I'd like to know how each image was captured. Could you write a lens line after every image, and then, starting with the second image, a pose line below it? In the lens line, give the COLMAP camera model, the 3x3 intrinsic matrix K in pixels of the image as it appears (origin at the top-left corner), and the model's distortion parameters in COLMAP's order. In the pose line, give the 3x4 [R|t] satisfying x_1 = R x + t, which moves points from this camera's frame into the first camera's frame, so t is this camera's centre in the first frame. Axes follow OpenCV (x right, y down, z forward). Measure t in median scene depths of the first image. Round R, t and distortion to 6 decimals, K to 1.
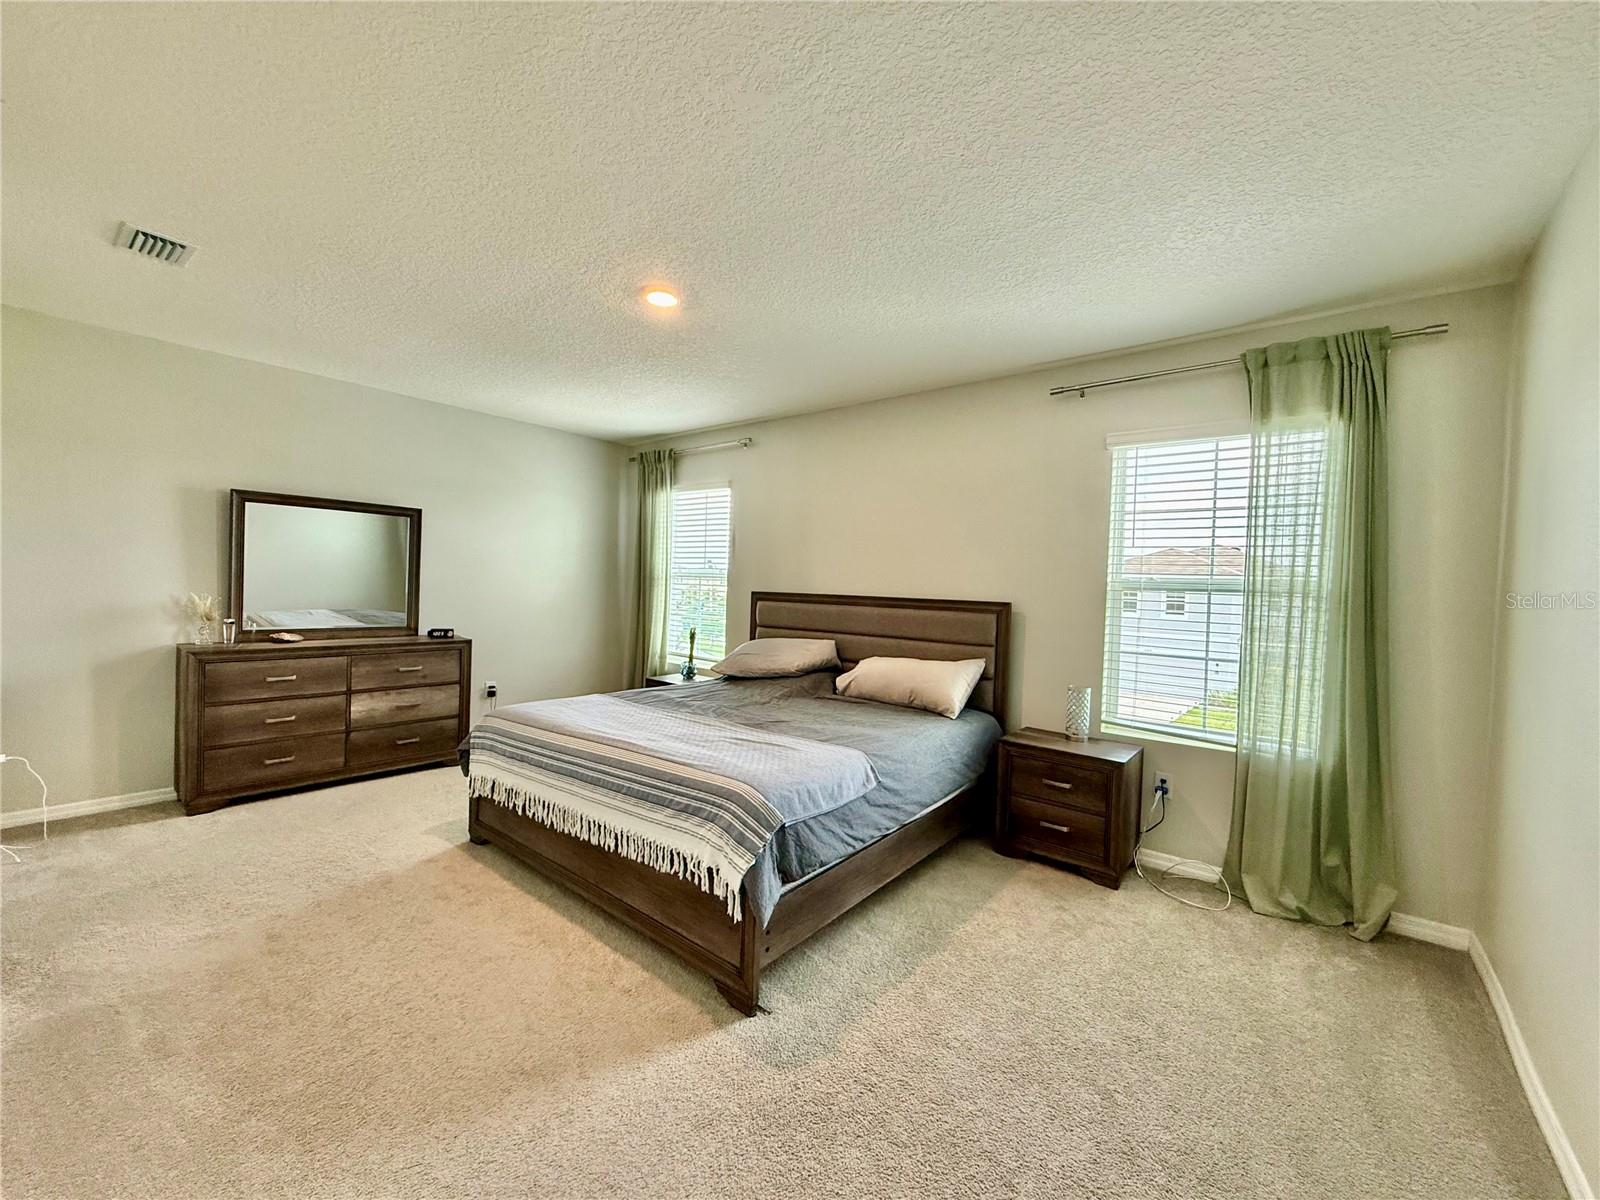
lens RADIAL K [[636.8, 0, 795.9], [0, 636.8, 600.1], [0, 0, 1]] dist [0.001431, 0.000153]
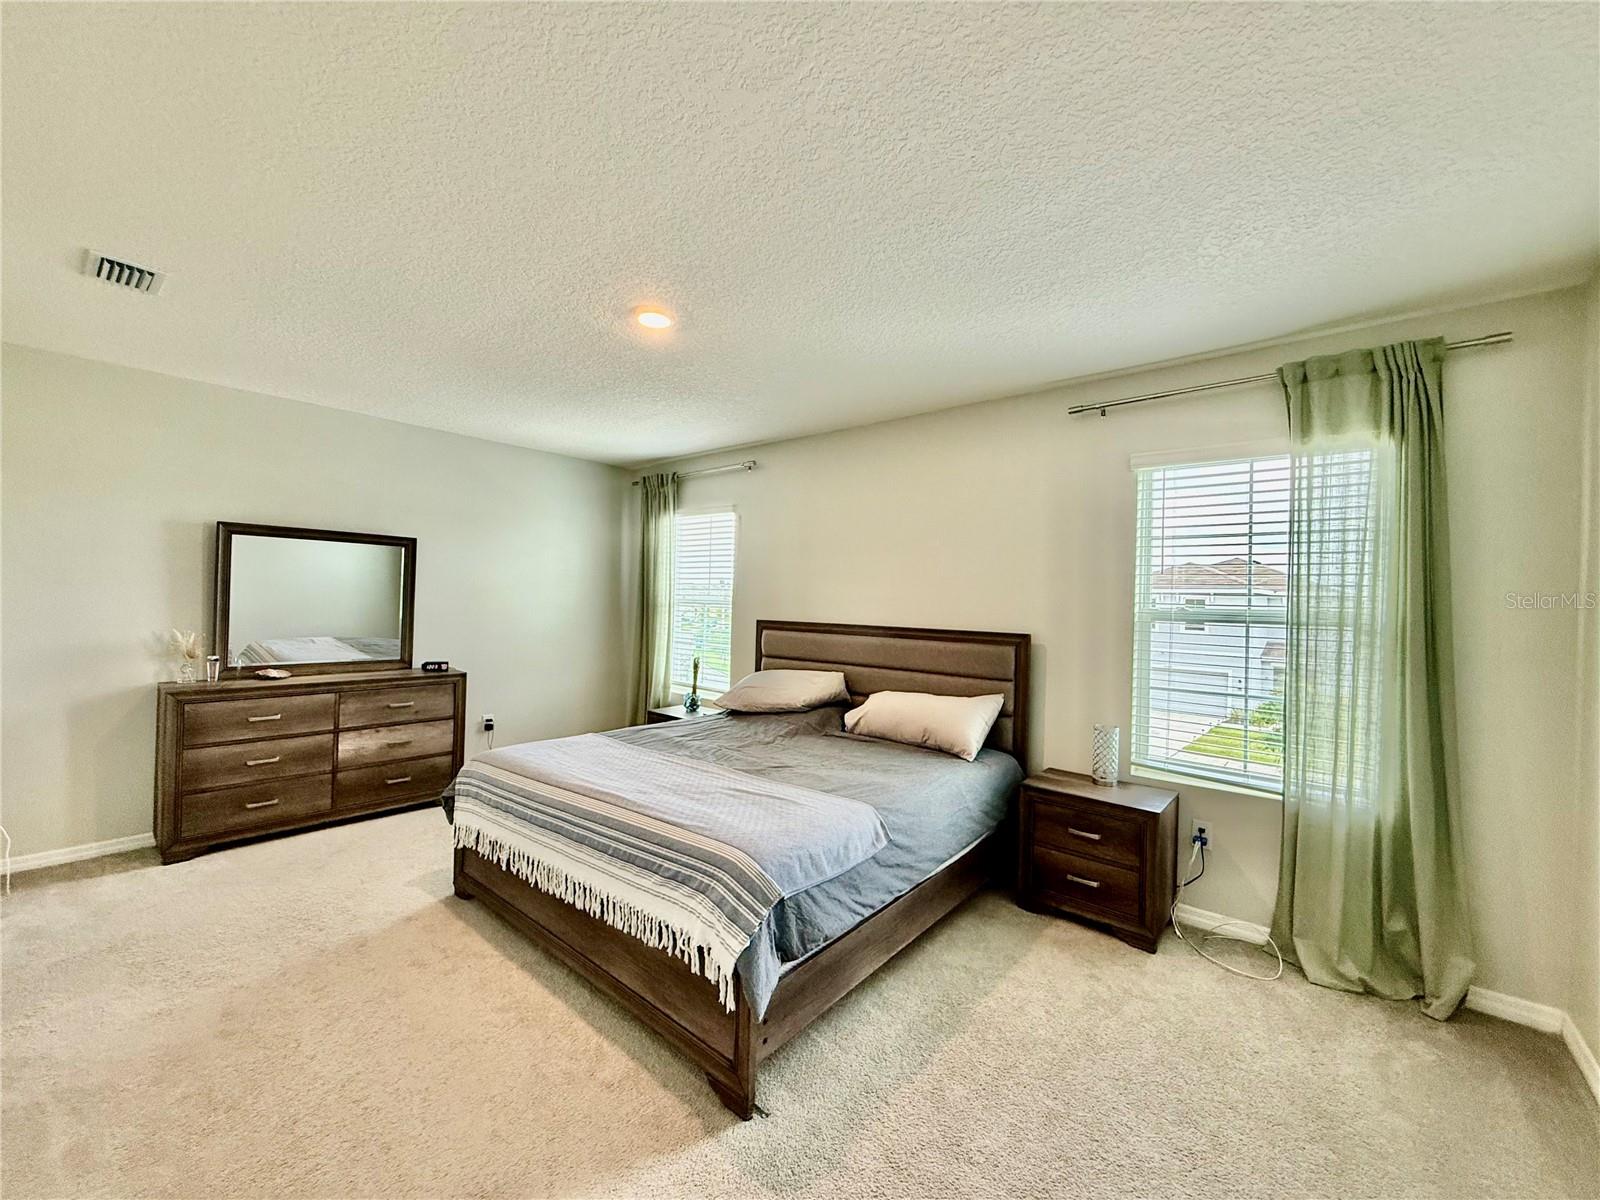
lens RADIAL K [[636.8, 0, 795.9], [0, 636.8, 600.1], [0, 0, 1]] dist [0.001431, 0.000153]
pose [[0.999764, -0.007733, -0.020316, 0.015611], [0.007218, 0.999653, -0.025338, -0.031874], [0.020505, 0.025185, 0.999472, 0.070542]]
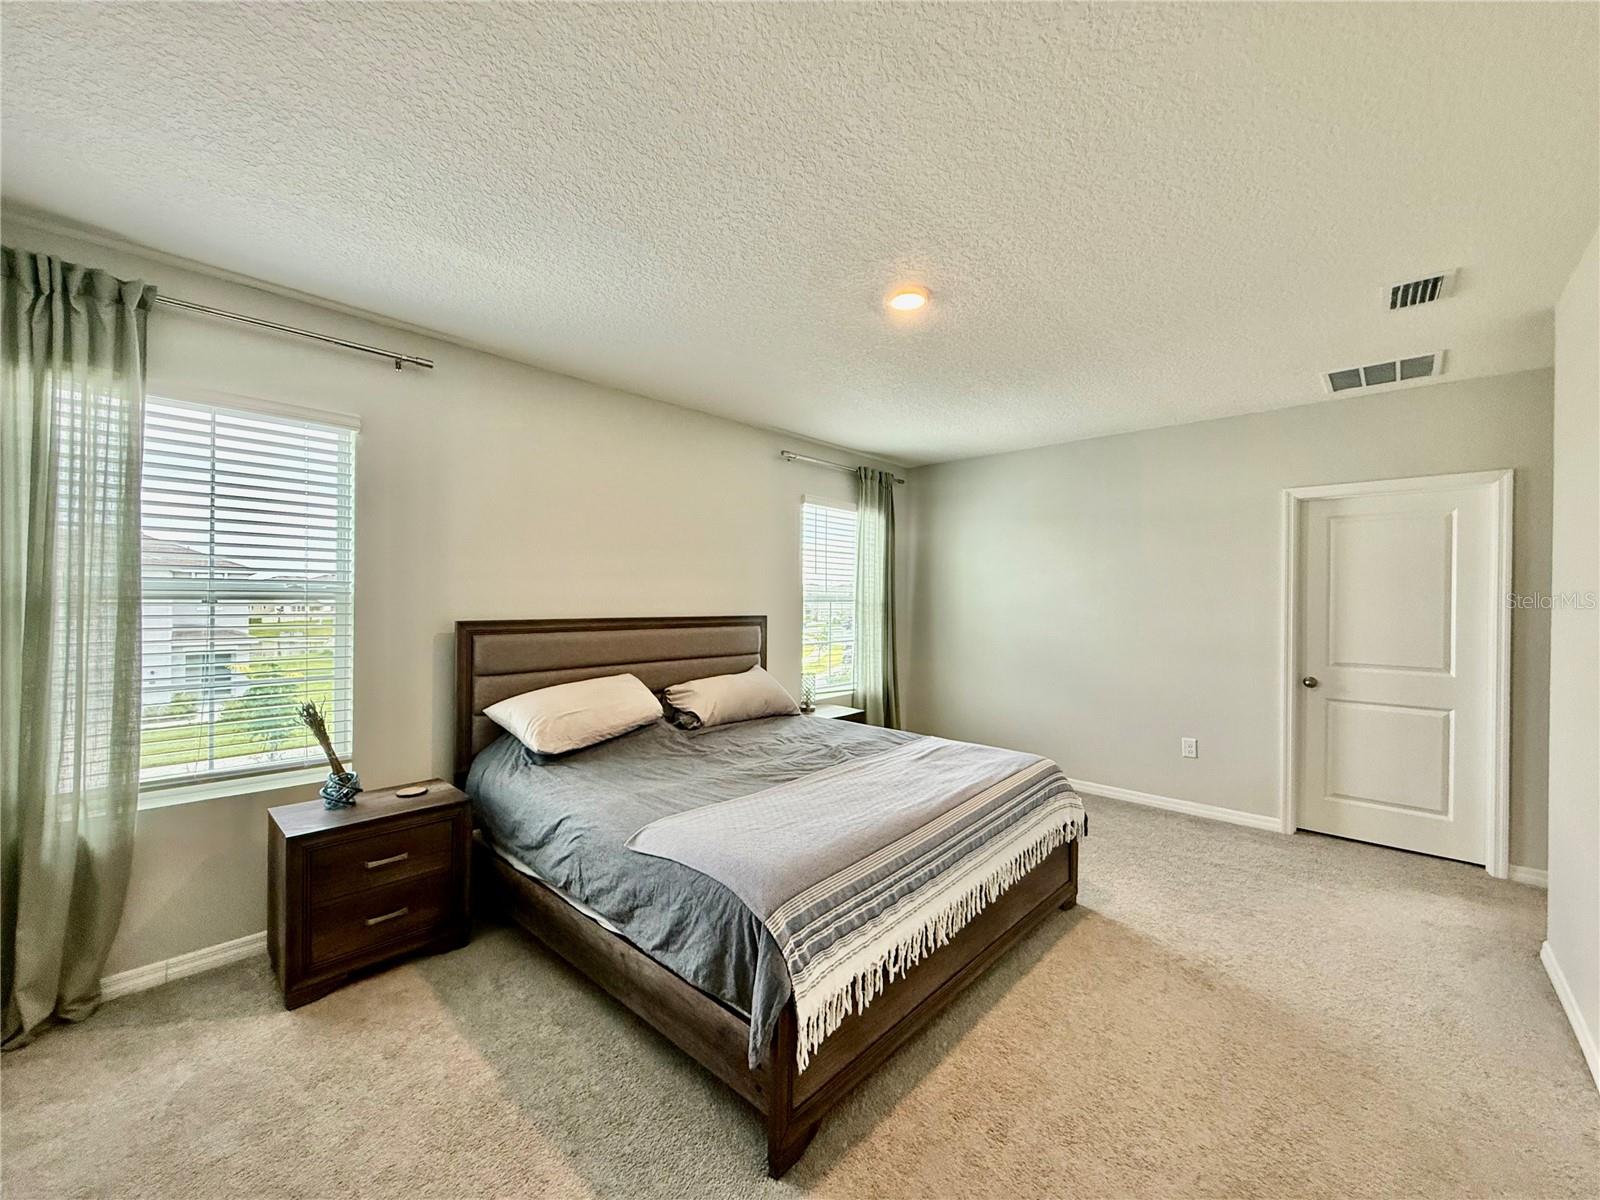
lens RADIAL K [[636.8, 0, 795.9], [0, 636.8, 600.1], [0, 0, 1]] dist [0.001431, 0.000153]
pose [[0.070280, -0.037700, 0.996815, -1.125517], [0.016790, 0.999189, 0.036606, -0.088052], [-0.997386, 0.014164, 0.070856, 1.093272]]
